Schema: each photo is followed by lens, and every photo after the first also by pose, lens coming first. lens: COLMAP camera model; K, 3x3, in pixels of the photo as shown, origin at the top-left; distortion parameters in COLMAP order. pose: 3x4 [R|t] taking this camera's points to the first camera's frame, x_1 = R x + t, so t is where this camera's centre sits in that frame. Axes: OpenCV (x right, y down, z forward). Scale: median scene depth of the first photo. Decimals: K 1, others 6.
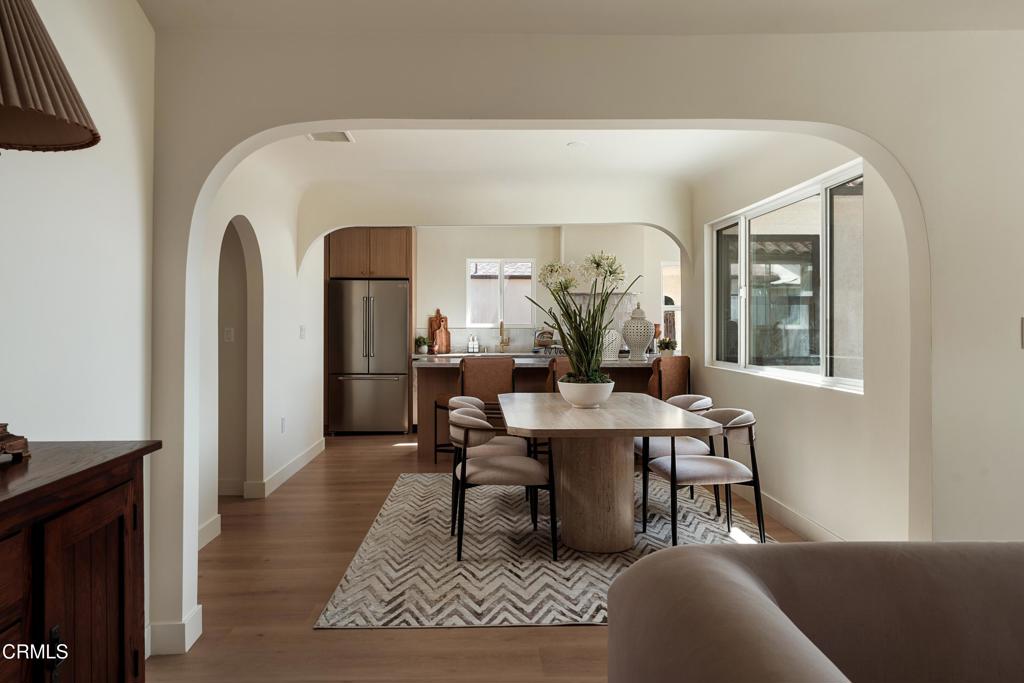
lens RADIAL K [[700.4, 0, 480.6], [0, 700.4, 319.4], [0, 0, 1]] dist [-0.052034, -0.000307]
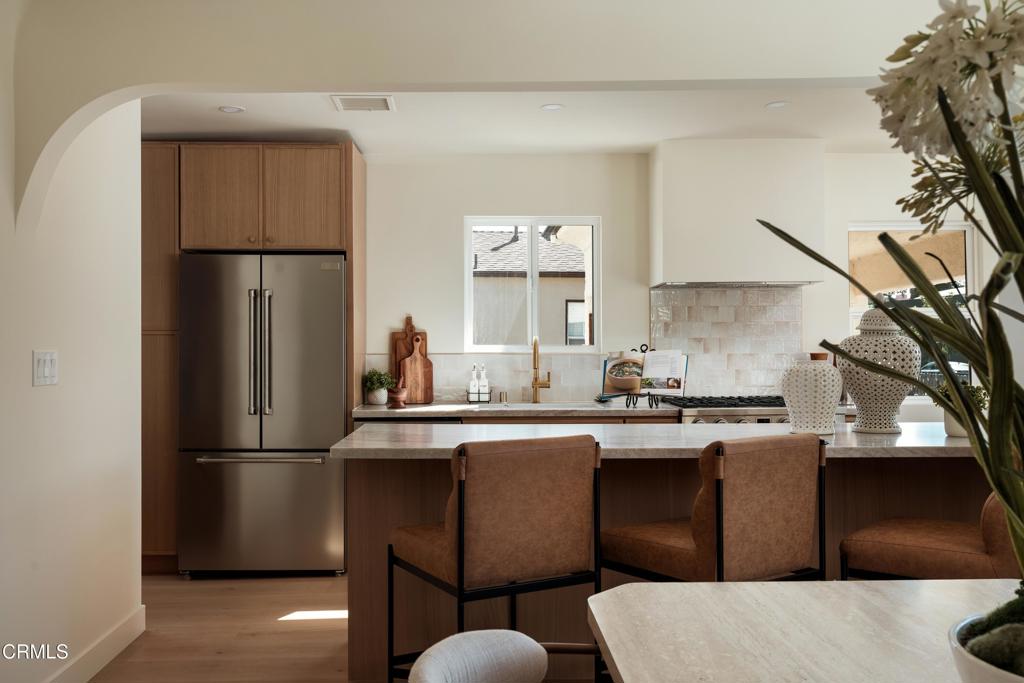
lens RADIAL K [[865.2, 0, 476.6], [0, 865.2, 342.0], [0, 0, 1]] dist [0.003838, 0.002467]
pose [[0.999999, -0.001483, -0.000336, -0.014872], [0.001484, 0.999989, 0.004498, 0.001672], [0.000330, -0.004499, 0.999990, 0.484920]]
